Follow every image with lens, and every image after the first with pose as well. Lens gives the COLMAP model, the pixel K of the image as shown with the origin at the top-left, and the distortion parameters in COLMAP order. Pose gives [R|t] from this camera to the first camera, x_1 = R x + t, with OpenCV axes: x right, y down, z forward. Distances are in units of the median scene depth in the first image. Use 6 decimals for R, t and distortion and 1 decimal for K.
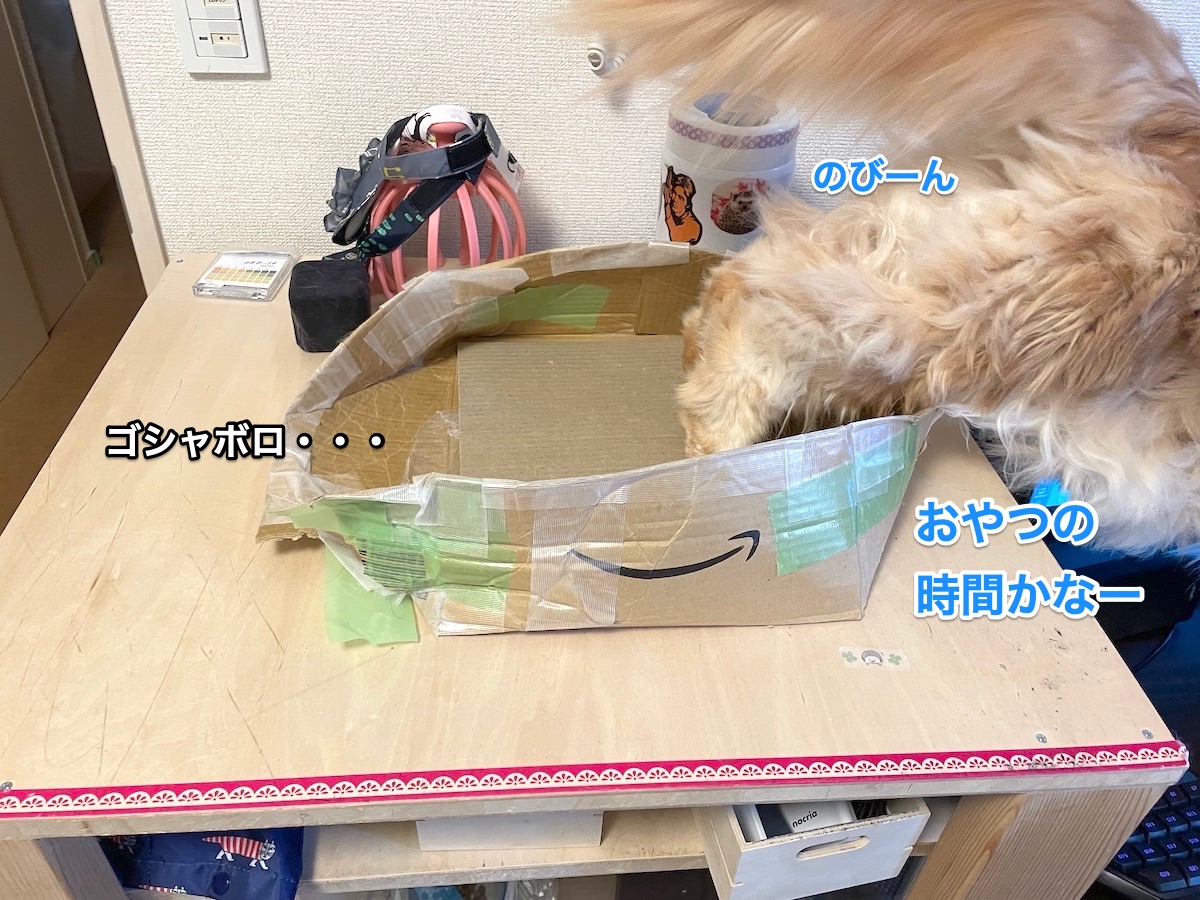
lens RADIAL K [[919.4, 0, 592.4], [0, 919.4, 431.5], [0, 0, 1]] dist [0.064785, -0.095188]
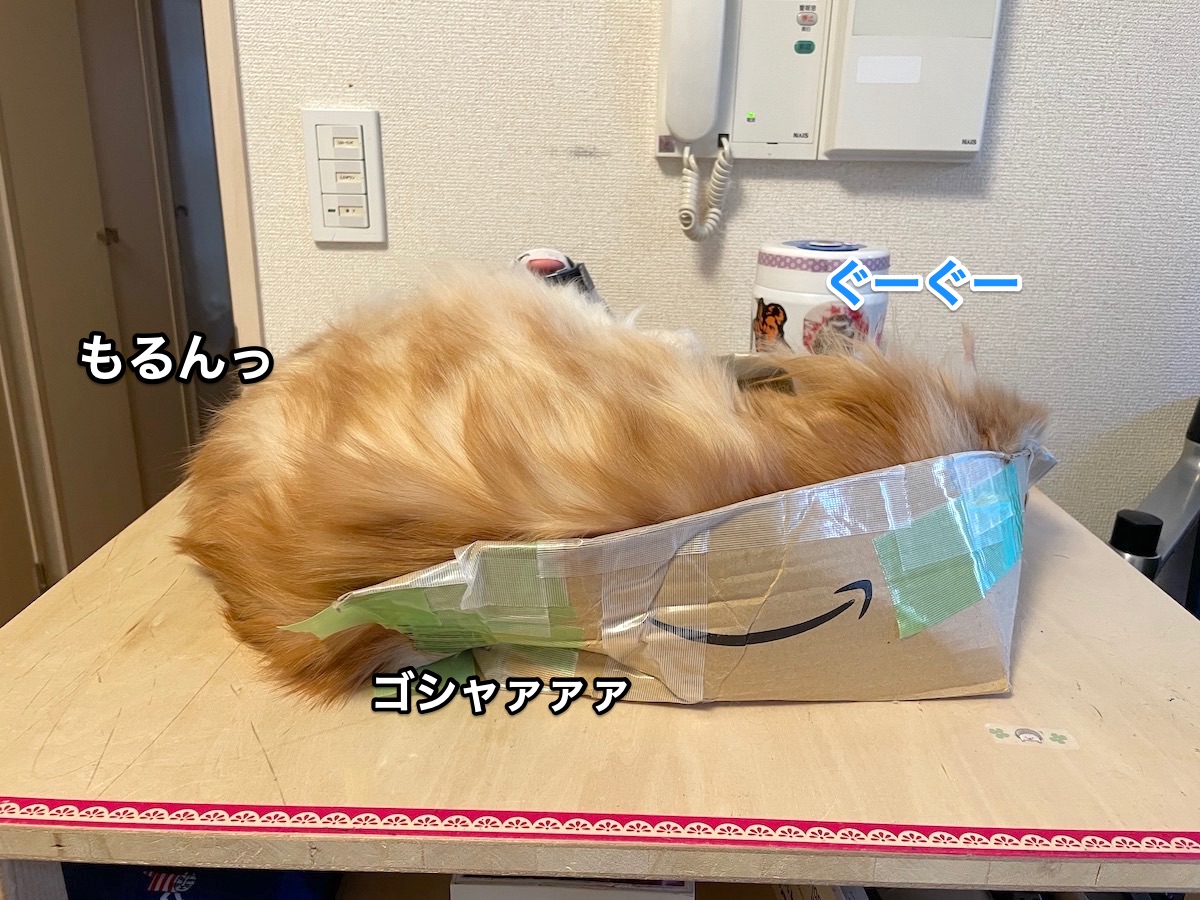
lens RADIAL K [[919.4, 0, 596.4], [0, 919.4, 437.6], [0, 0, 1]] dist [0.064785, -0.095188]
pose [[0.994982, 0.002361, -0.100028, 0.009906], [-0.035476, 0.943093, -0.330630, 0.279707], [0.093555, 0.332519, 0.938445, 0.125156]]
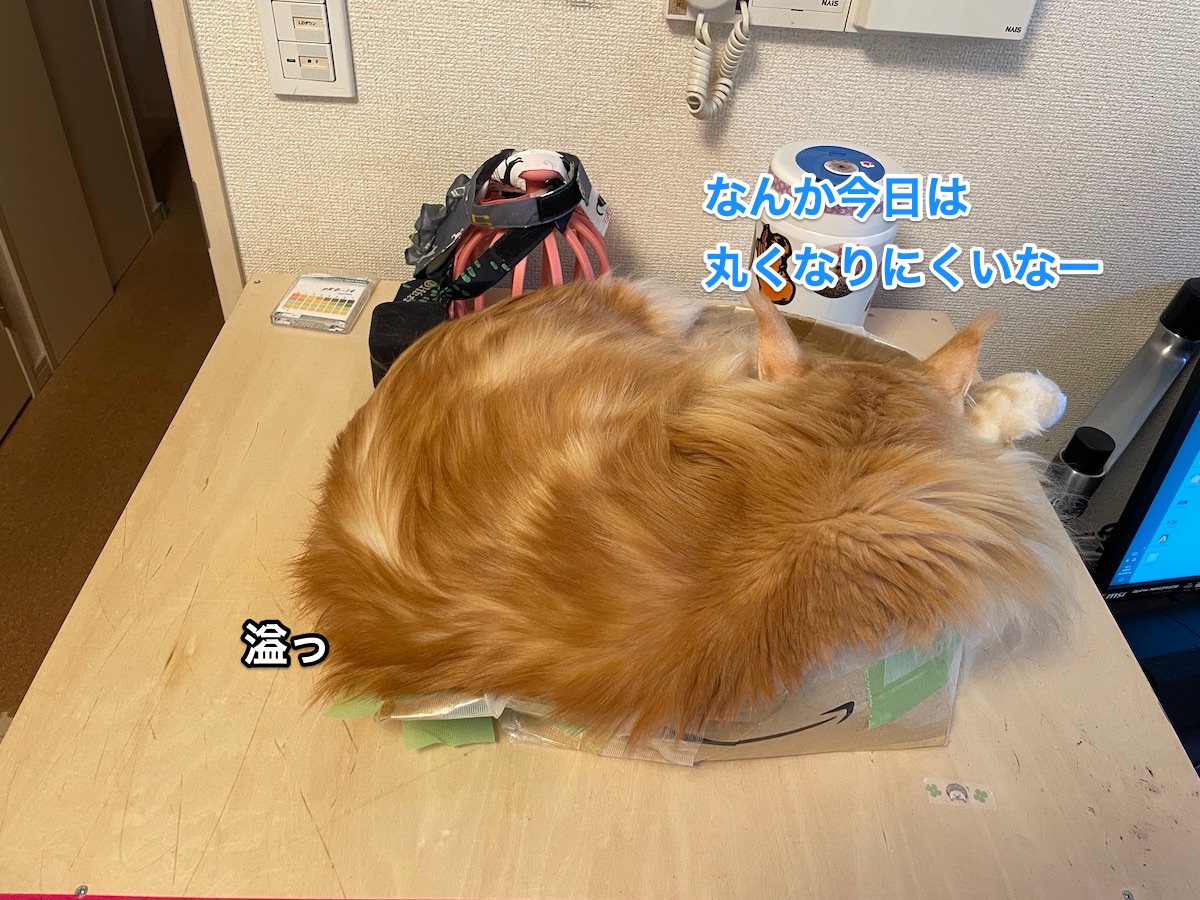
lens RADIAL K [[919.4, 0, 611.8], [0, 919.4, 427.0], [0, 0, 1]] dist [0.064785, -0.095188]
pose [[0.997867, 0.058802, -0.028357, -0.052765], [-0.057353, 0.997129, 0.049444, -0.163833], [0.031183, -0.047712, 0.998374, 0.037939]]
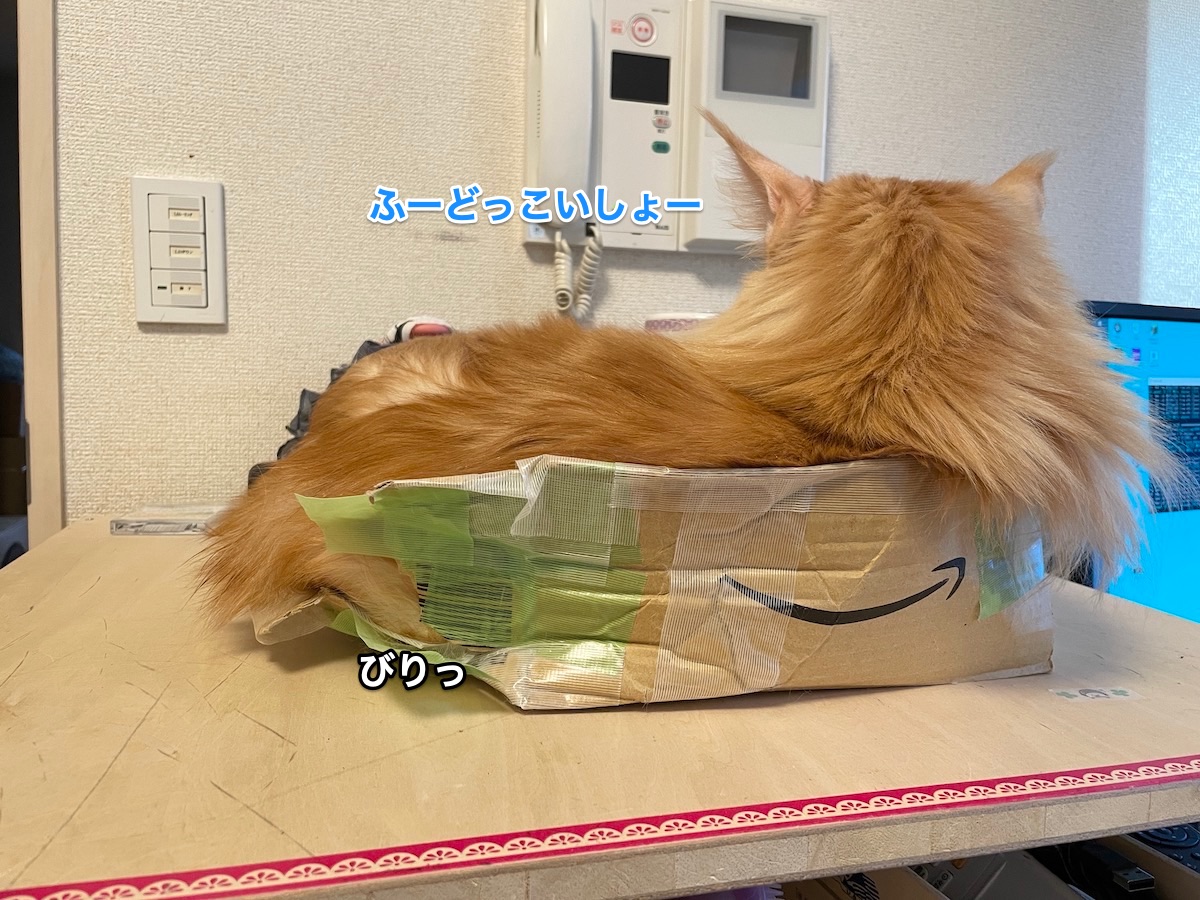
lens RADIAL K [[919.4, 0, 607.0], [0, 919.4, 429.9], [0, 0, 1]] dist [0.064785, -0.095188]
pose [[0.981644, -0.039944, 0.186490, -0.223078], [0.132371, 0.846643, -0.515435, 0.400297], [-0.137302, 0.530660, 0.836390, 0.302132]]
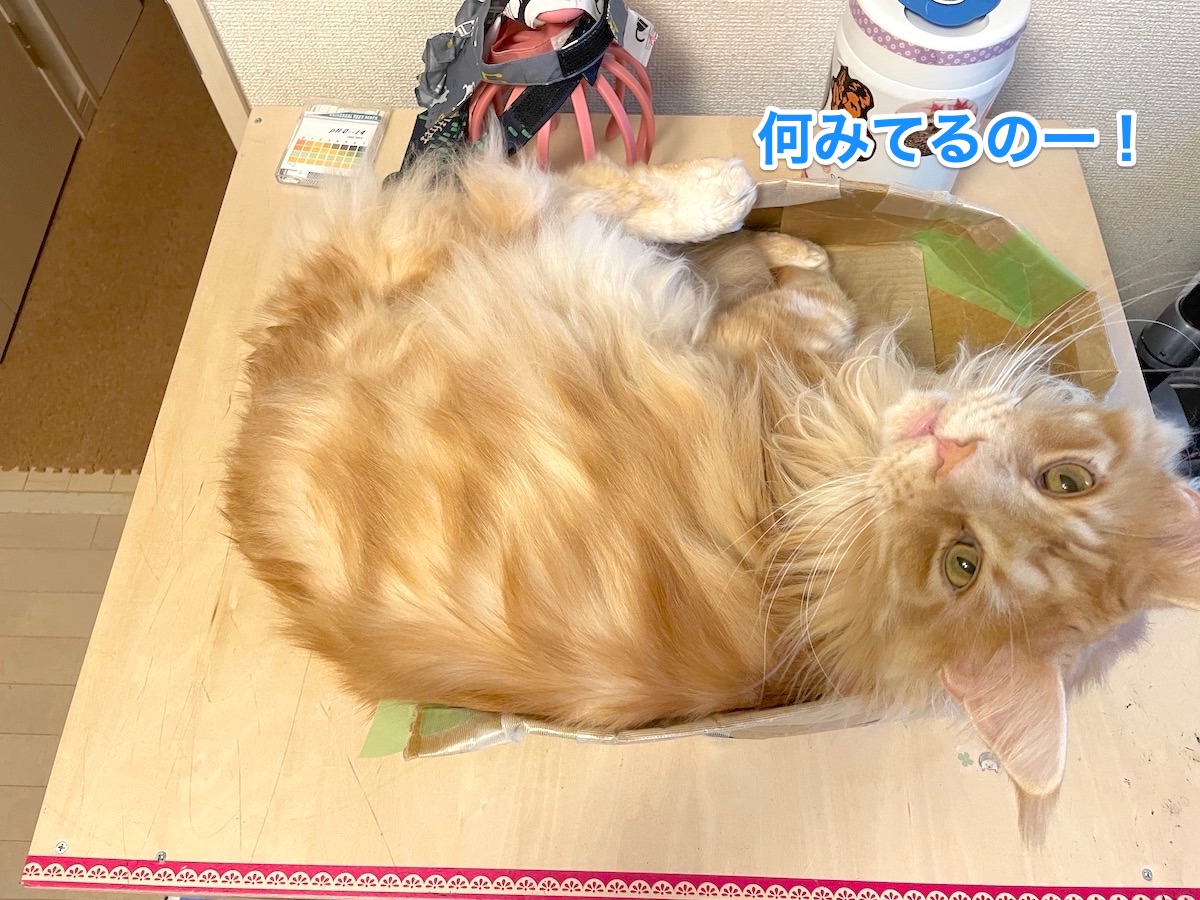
lens RADIAL K [[919.4, 0, 610.5], [0, 919.4, 433.7], [0, 0, 1]] dist [0.064785, -0.095188]
pose [[0.992870, 0.068162, -0.097789, -0.018825], [-0.022341, 0.912244, 0.409038, -0.455110], [0.117088, -0.403937, 0.907263, 0.213020]]
